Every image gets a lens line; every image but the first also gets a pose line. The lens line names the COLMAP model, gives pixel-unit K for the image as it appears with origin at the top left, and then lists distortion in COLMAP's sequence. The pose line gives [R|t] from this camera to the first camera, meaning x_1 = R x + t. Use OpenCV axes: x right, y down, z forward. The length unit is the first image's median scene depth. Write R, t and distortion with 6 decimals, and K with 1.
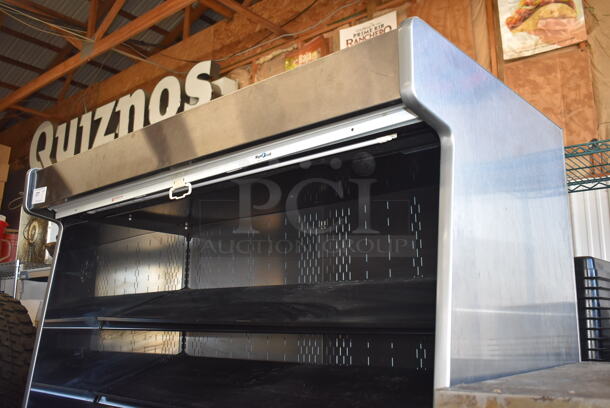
lens RADIAL K [[579.1, 0, 305.0], [0, 579.1, 204.0], [0, 0, 1]] dist [-0.066679, -0.009241]
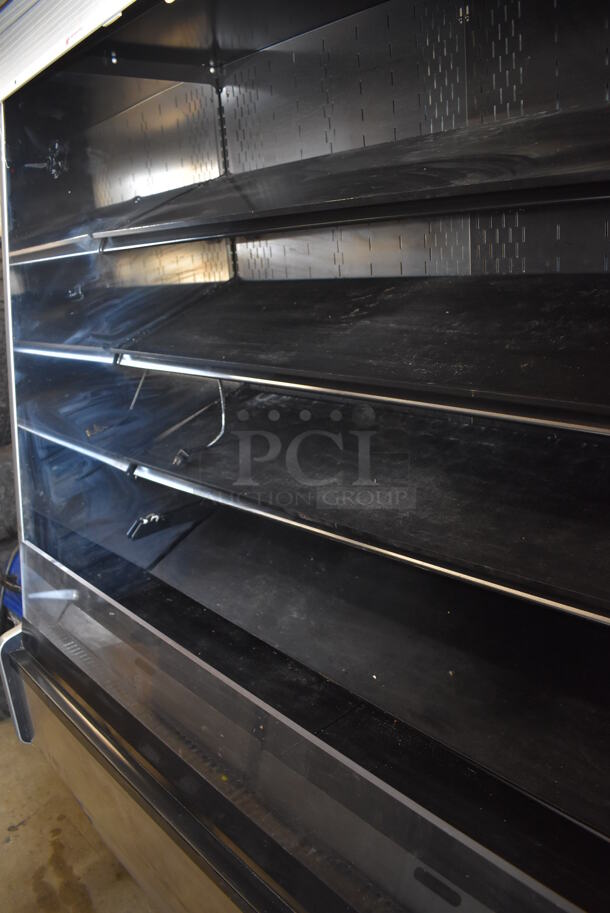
lens RADIAL K [[707.8, 0, 305.0], [0, 707.8, 456.5], [0, 0, 1]] dist [-0.091815, 0.006288]
pose [[0.990668, -0.047714, -0.127673, -0.038827], [0.103540, 0.872624, 0.477291, 0.057754], [0.088637, -0.486056, 0.869421, 0.195307]]
